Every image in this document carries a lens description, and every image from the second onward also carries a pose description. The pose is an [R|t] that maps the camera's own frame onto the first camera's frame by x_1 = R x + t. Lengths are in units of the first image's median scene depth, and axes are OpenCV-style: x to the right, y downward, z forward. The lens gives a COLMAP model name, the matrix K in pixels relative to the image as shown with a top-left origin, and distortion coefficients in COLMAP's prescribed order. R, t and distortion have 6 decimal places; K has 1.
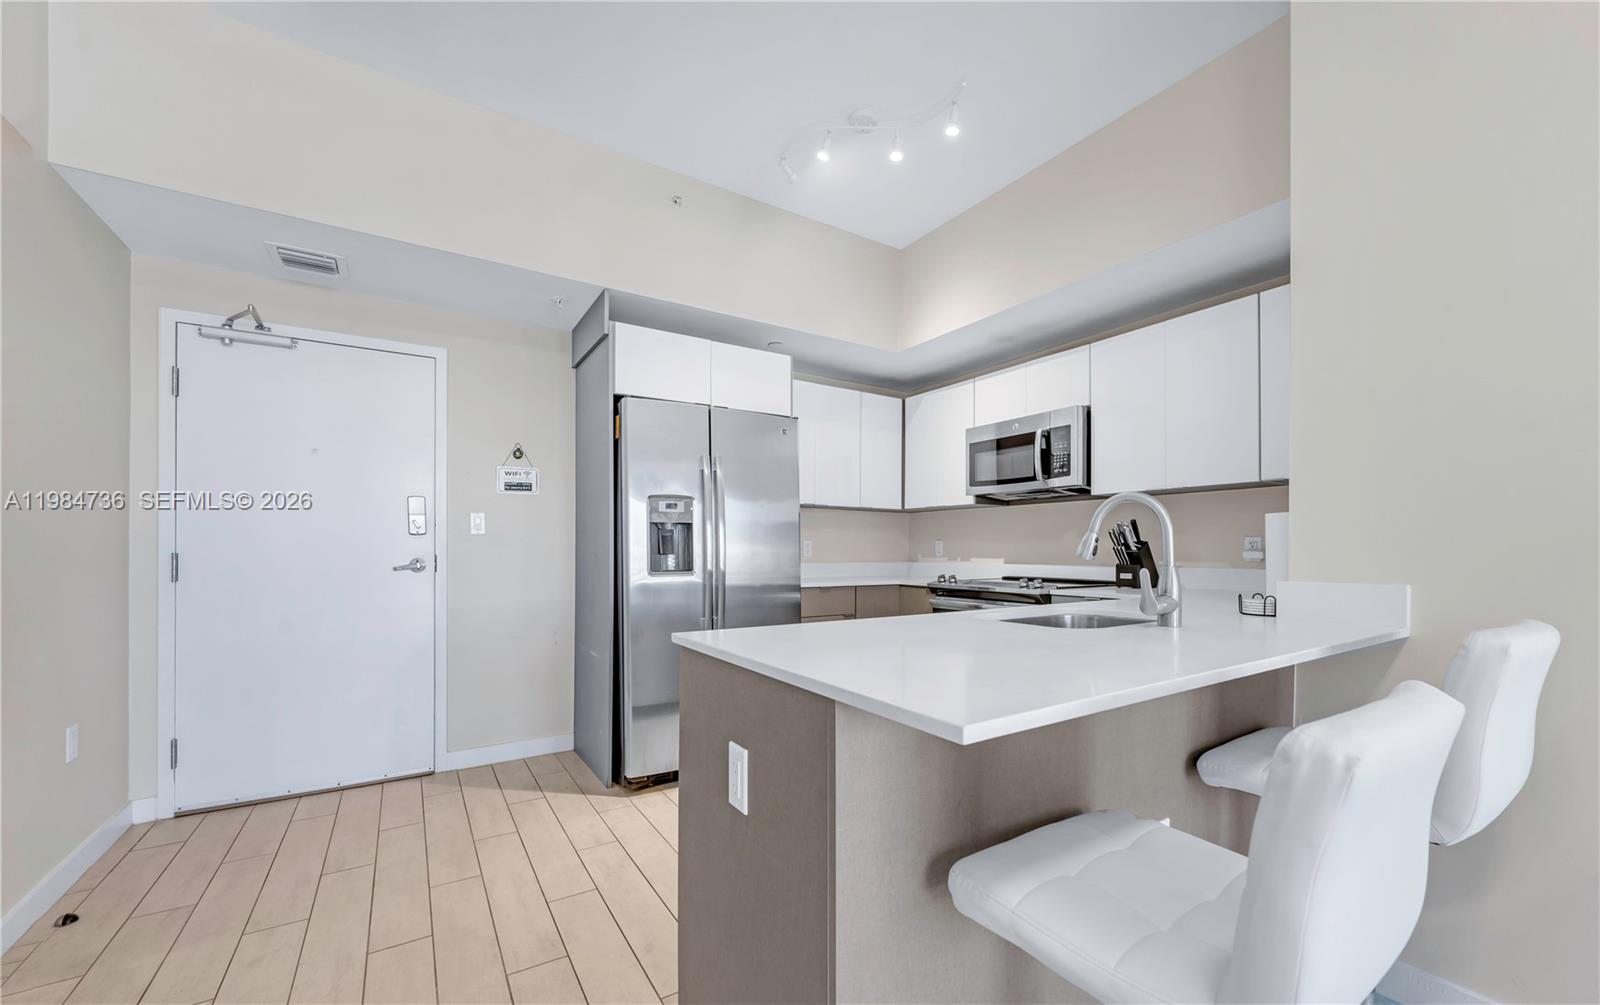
lens RADIAL K [[638.5, 0, 809.1], [0, 638.5, 547.3], [0, 0, 1]] dist [0.002544, 0.000134]
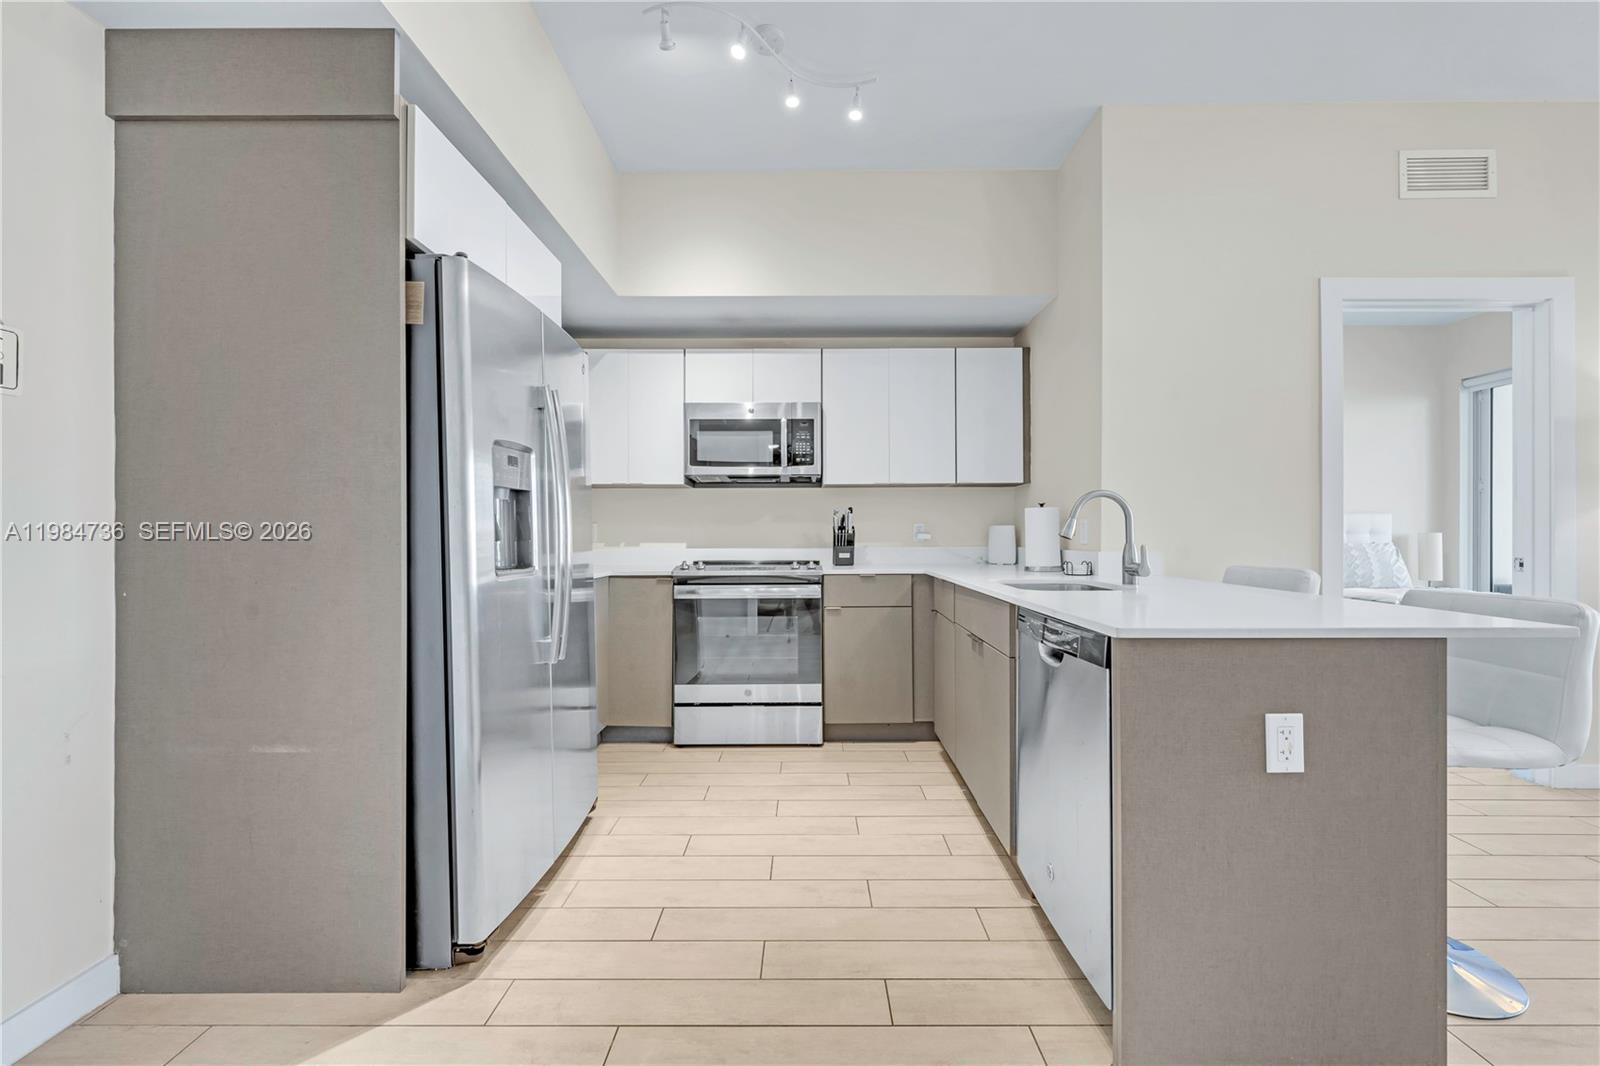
lens RADIAL K [[664.1, 0, 798.5], [0, 664.1, 528.7], [0, 0, 1]] dist [0.002712, 0.000897]
pose [[0.542235, 0.003581, 0.840220, -0.552253], [0.000425, 0.999990, -0.004536, 0.001805], [-0.840227, 0.002817, 0.542227, 0.399552]]
